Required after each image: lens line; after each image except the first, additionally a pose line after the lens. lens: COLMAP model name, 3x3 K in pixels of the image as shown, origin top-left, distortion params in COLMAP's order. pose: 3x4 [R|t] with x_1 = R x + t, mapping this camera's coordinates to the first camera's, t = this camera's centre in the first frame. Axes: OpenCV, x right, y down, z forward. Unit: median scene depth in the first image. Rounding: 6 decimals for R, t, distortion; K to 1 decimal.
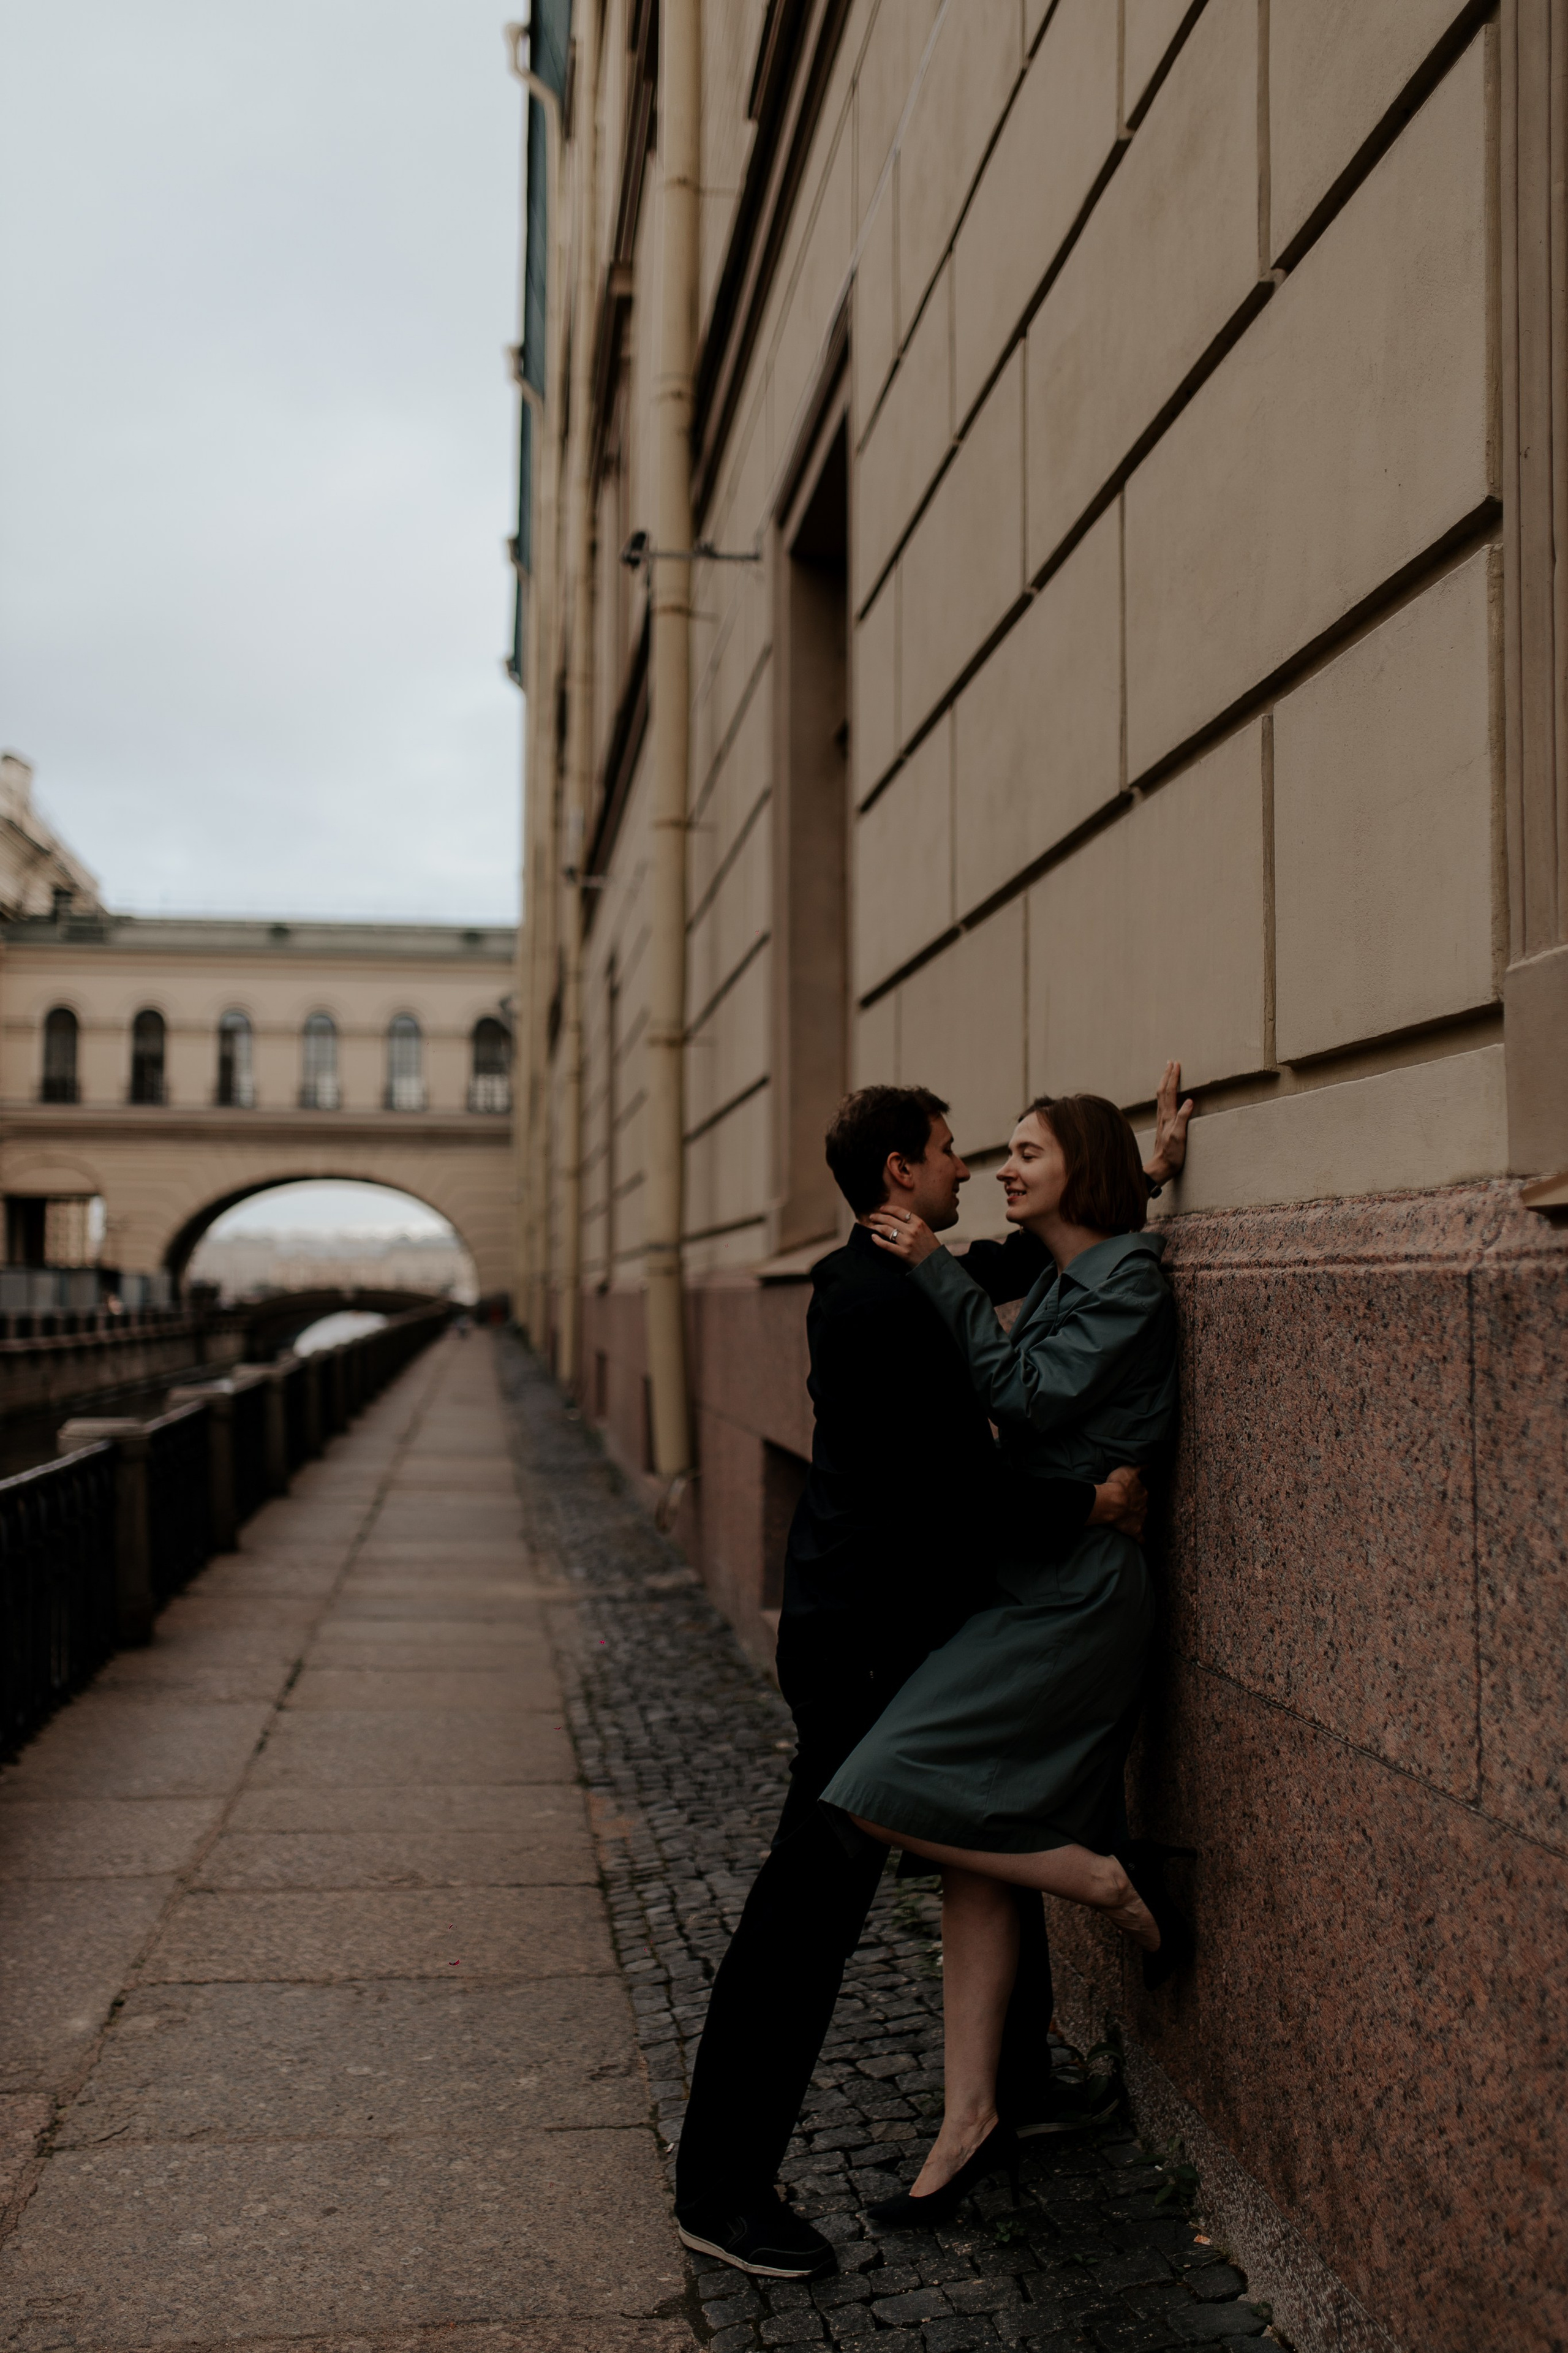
lens RADIAL K [[2218.7, 0, 778.1], [0, 2218.7, 1171.1], [0, 0, 1]] dist [-0.026728, 0.116139]
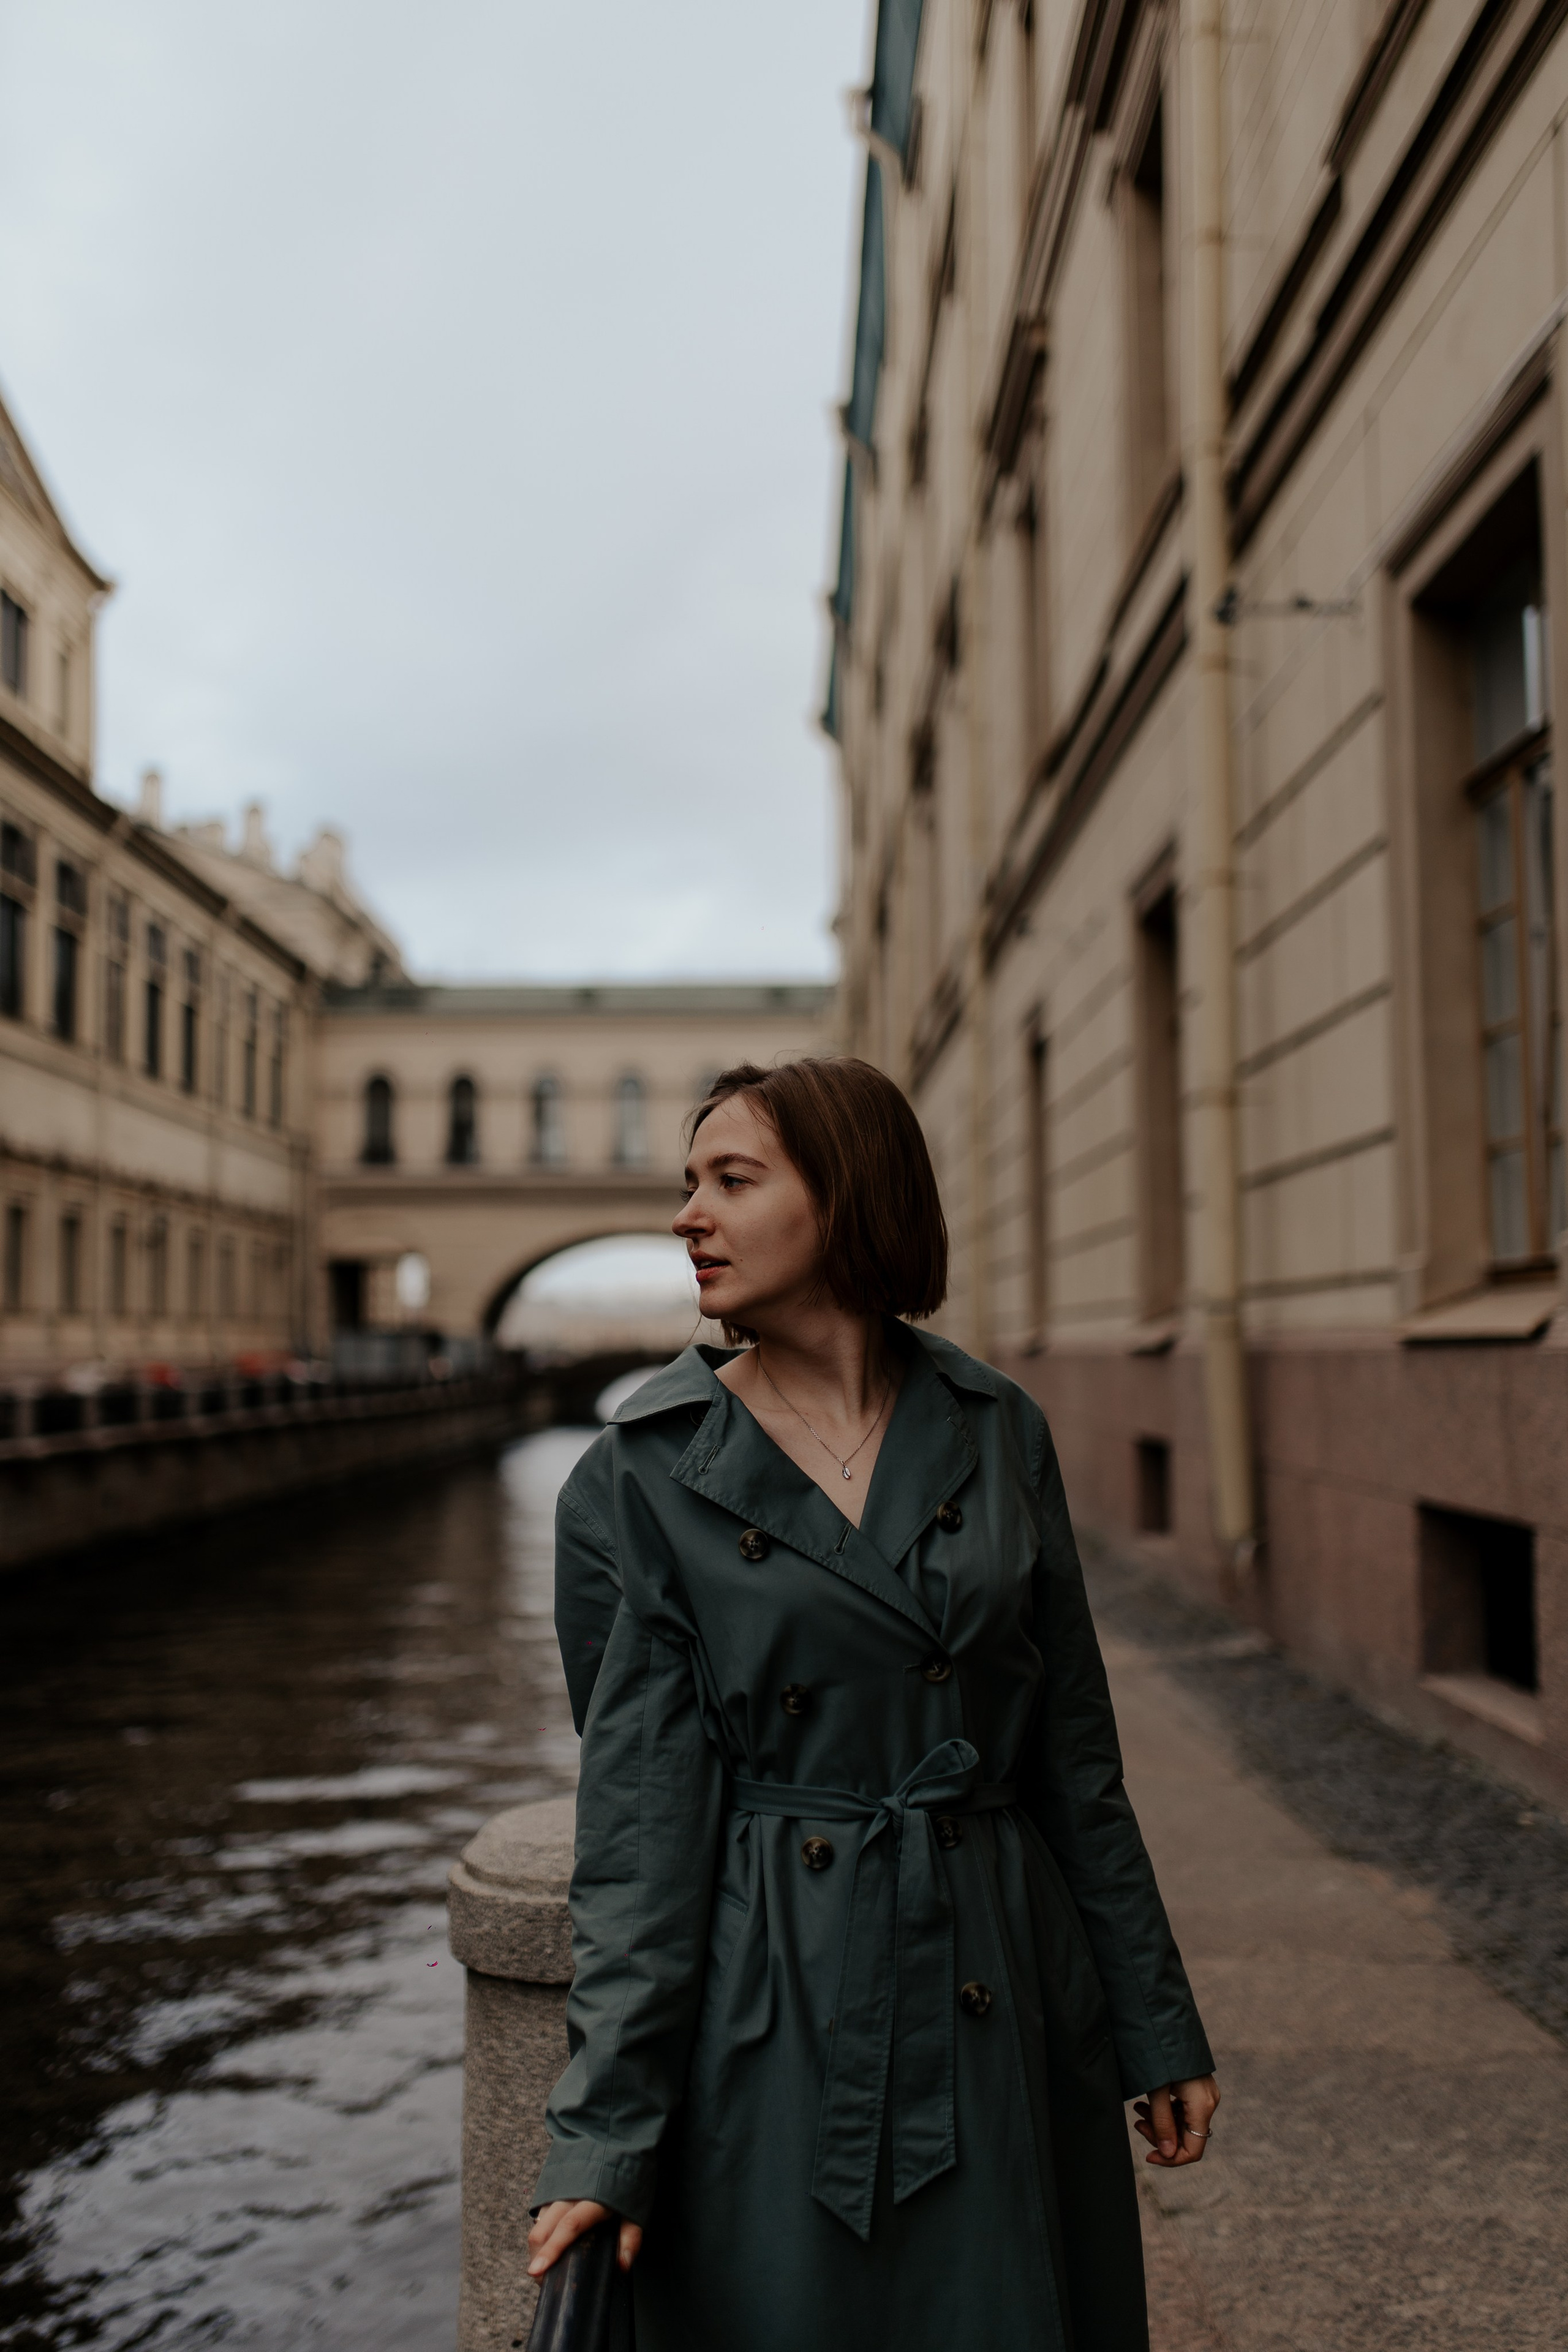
lens RADIAL K [[2260.6, 0, 774.1], [0, 2260.6, 1176.3], [0, 0, 1]] dist [-0.030396, 0.116701]
pose [[0.991734, -0.020335, -0.126686, -0.202295], [0.017627, 0.999592, -0.022458, -0.007412], [0.127091, 0.020039, 0.991689, -0.032103]]
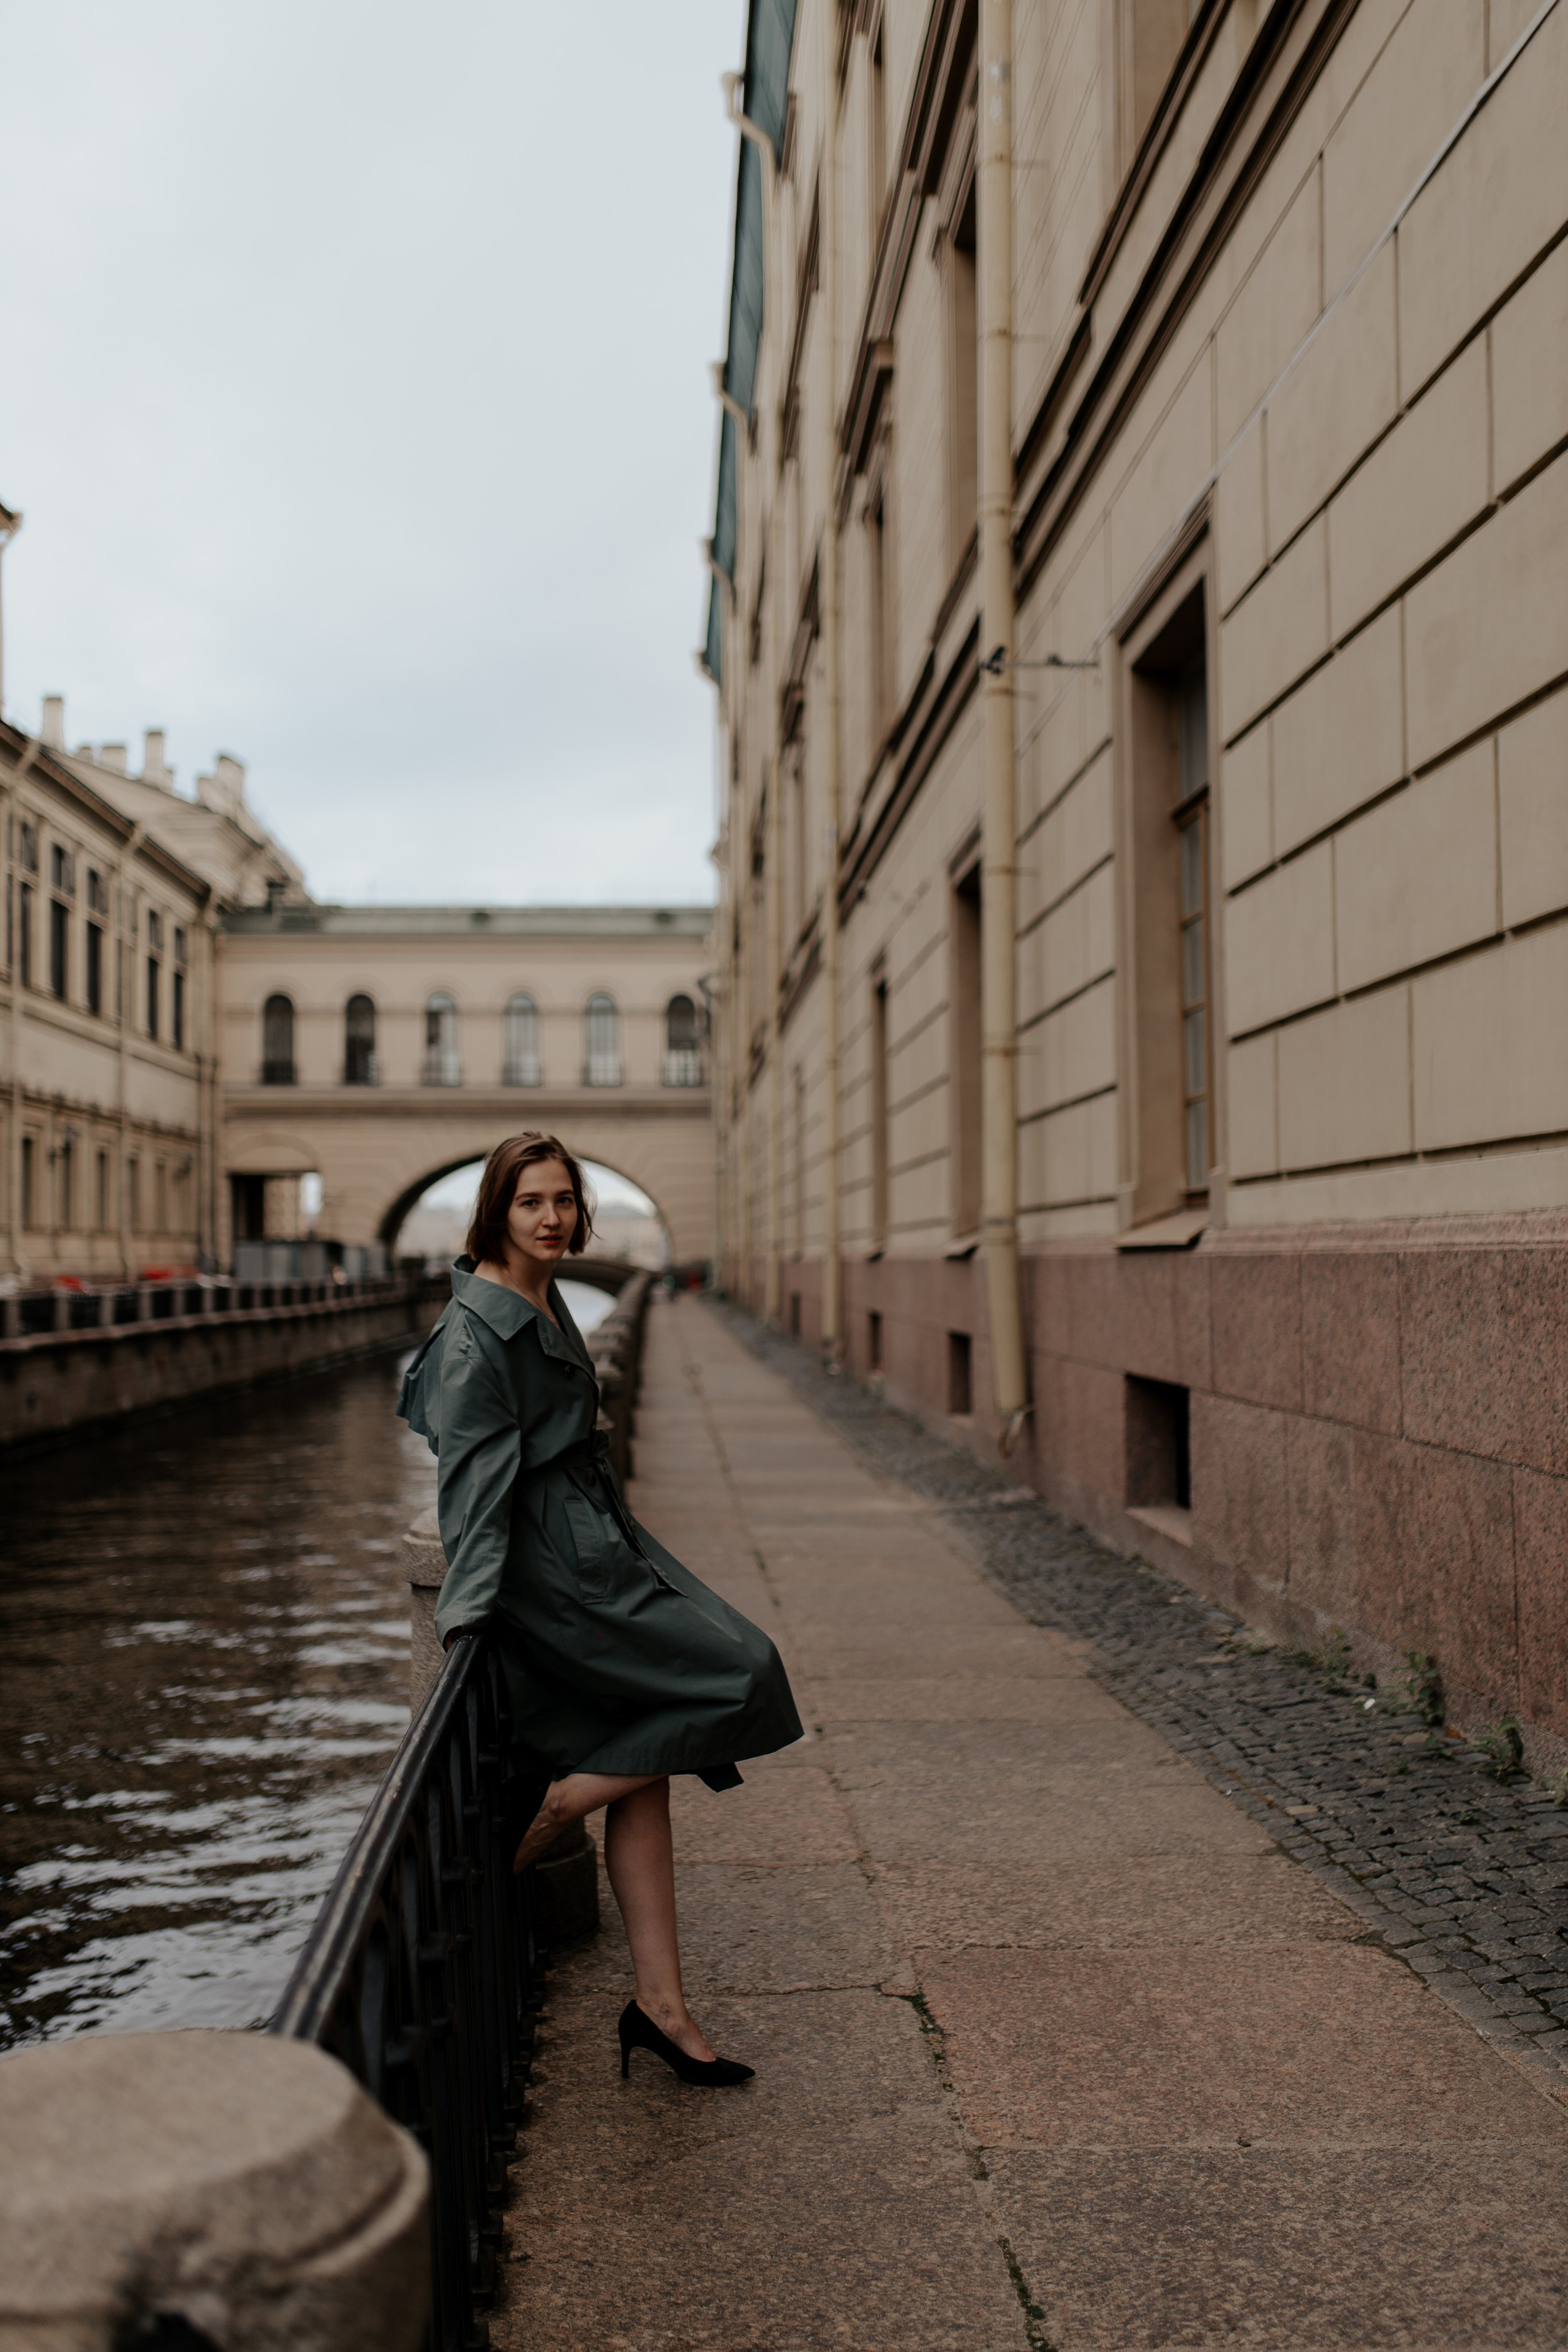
lens RADIAL K [[2195.0, 0, 780.6], [0, 2195.0, 1171.5], [0, 0, 1]] dist [-0.029681, 0.122142]
pose [[0.997144, -0.013895, -0.074230, -0.137539], [0.015038, 0.999777, 0.014858, -0.020831], [0.074007, -0.015932, 0.997130, -0.331523]]
